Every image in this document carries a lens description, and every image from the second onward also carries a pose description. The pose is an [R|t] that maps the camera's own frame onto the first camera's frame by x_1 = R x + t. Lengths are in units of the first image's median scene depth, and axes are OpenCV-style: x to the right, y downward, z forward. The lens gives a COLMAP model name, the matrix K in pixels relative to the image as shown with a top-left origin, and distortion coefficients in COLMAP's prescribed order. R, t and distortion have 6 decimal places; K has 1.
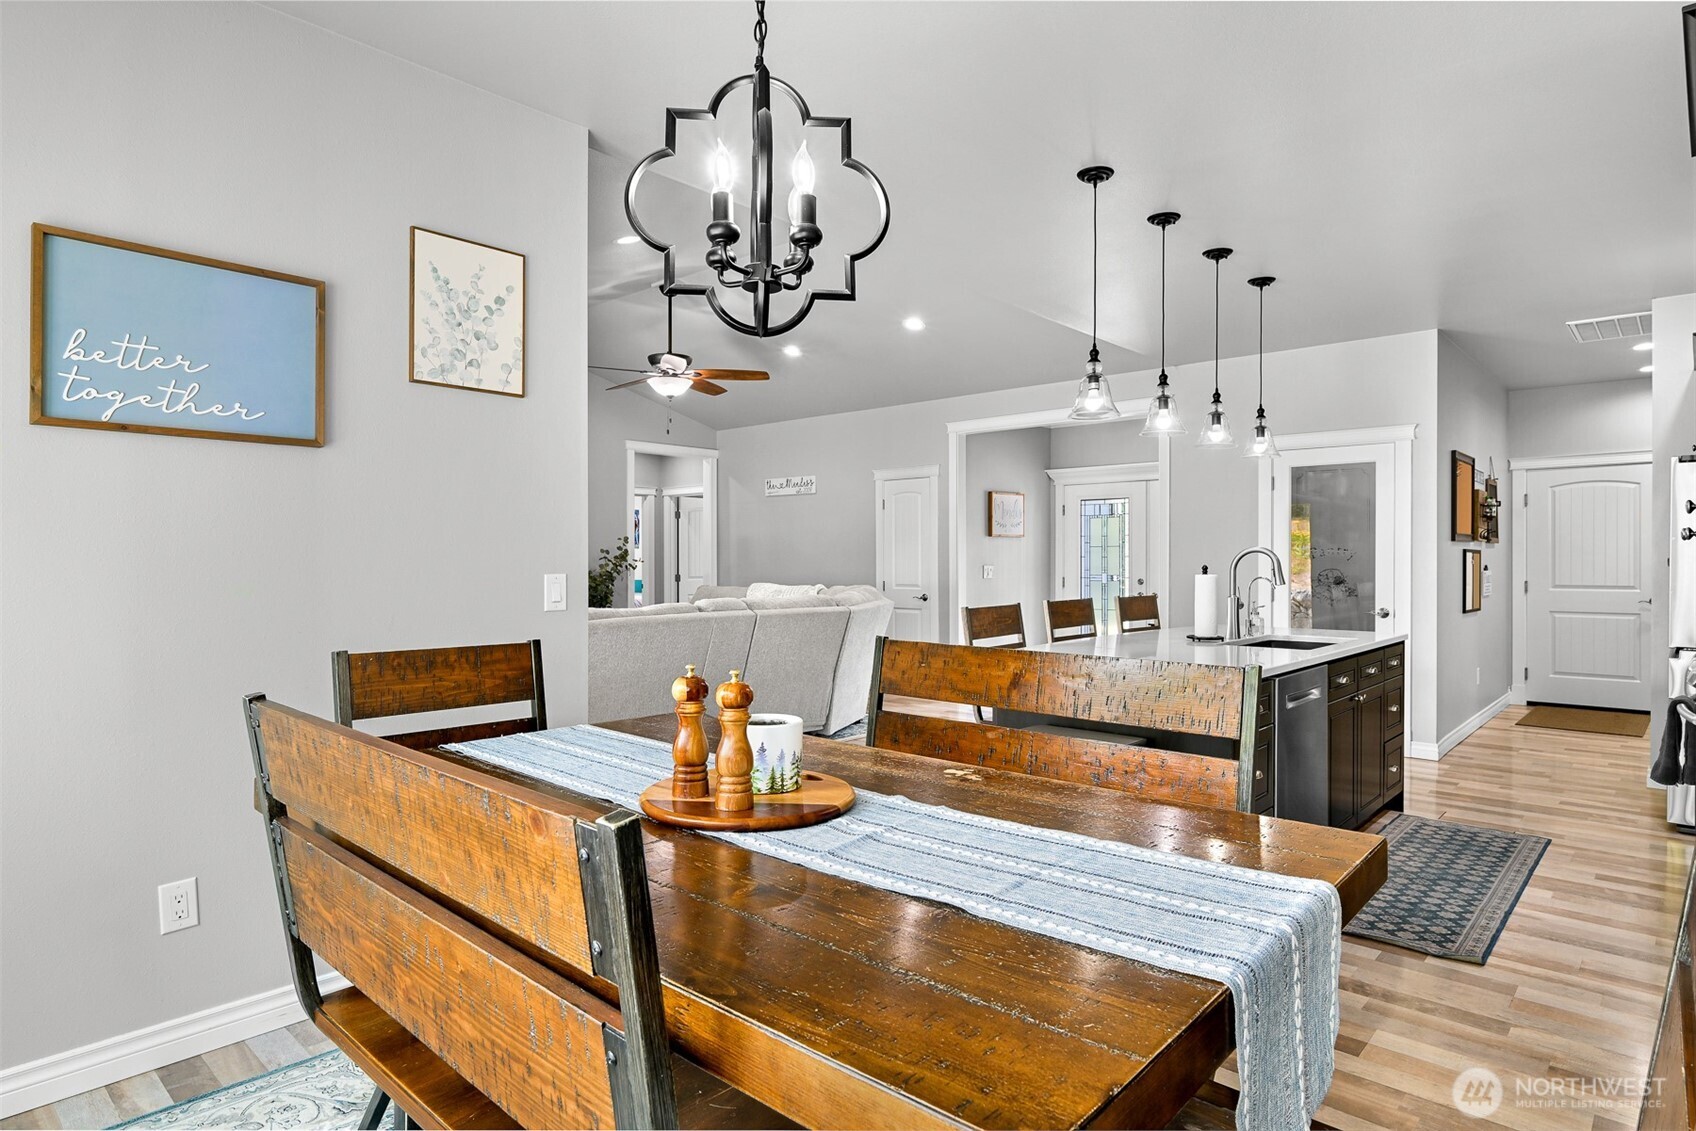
lens RADIAL K [[925.0, 0, 850.5], [0, 925.0, 571.0], [0, 0, 1]] dist [-0.004952, -0.000428]
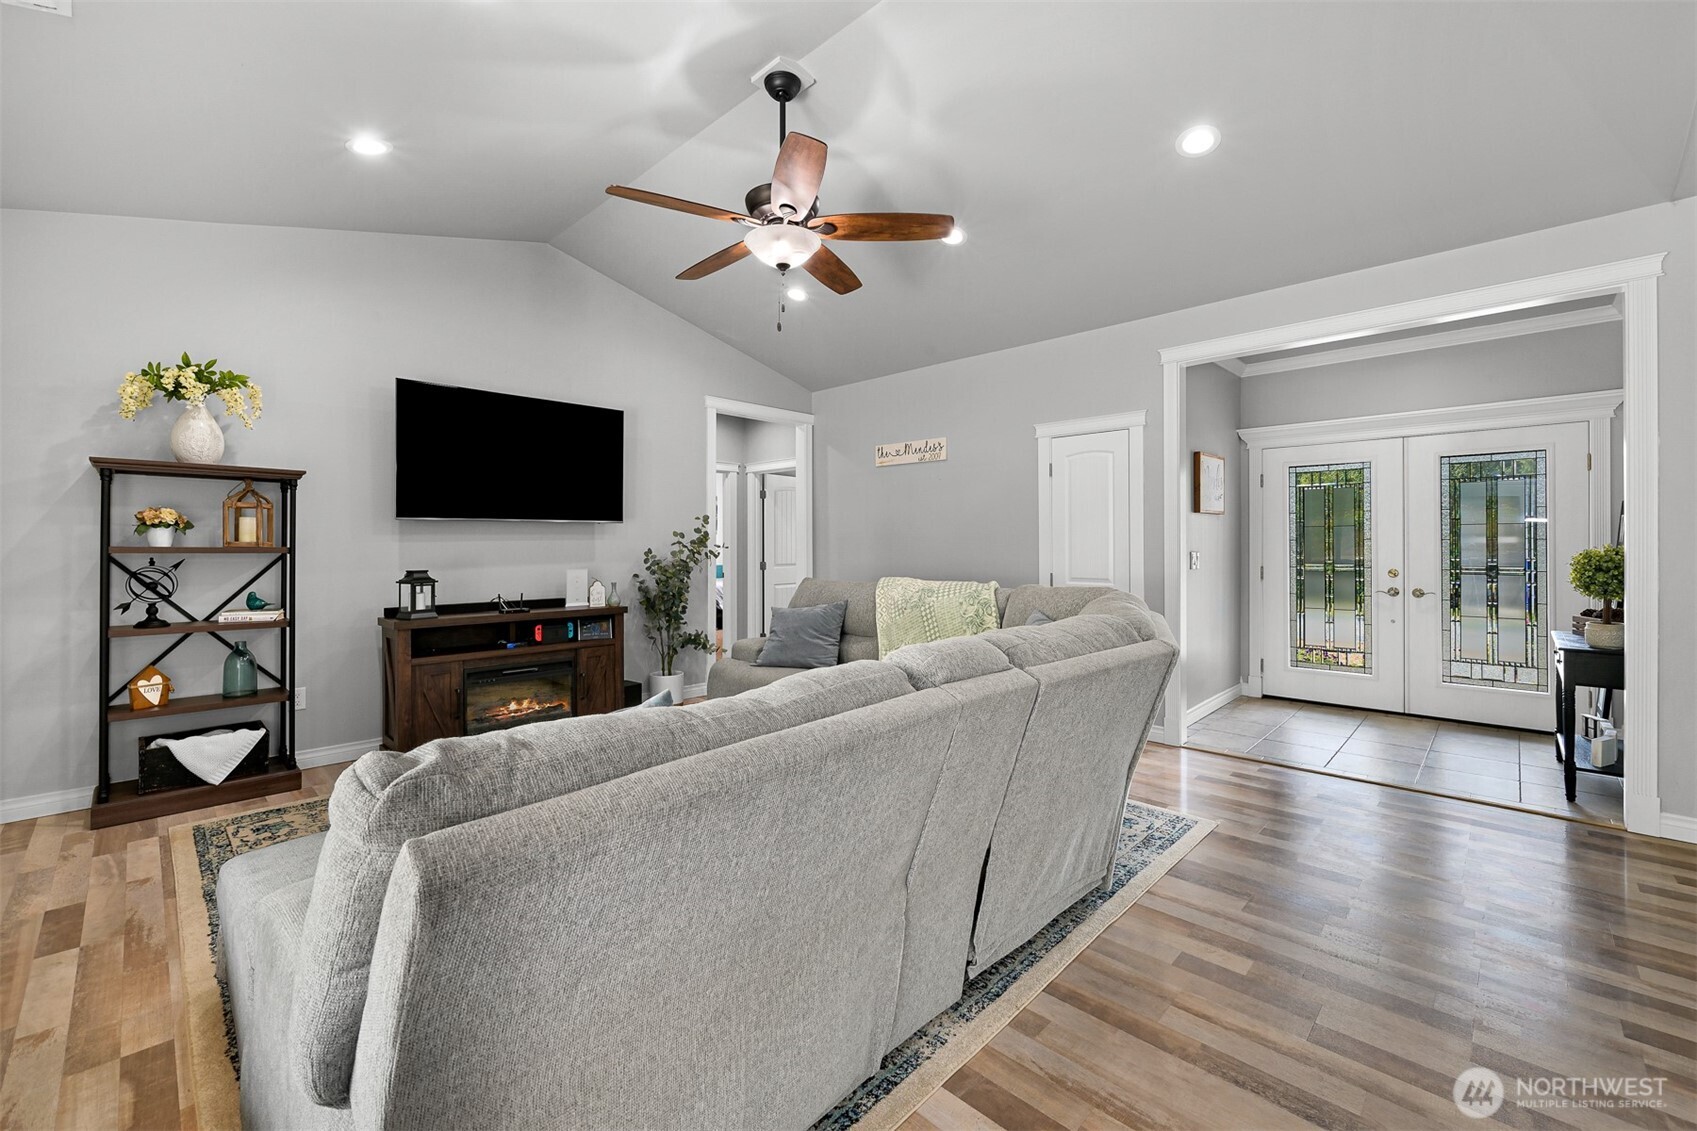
lens RADIAL K [[695.8, 0, 846.8], [0, 695.8, 547.7], [0, 0, 1]] dist [0.002099, 0.000169]
pose [[0.999396, -0.001871, -0.034709, -0.102034], [0.001568, 0.999960, -0.008768, -0.004652], [0.034724, 0.008708, 0.999359, 0.412079]]
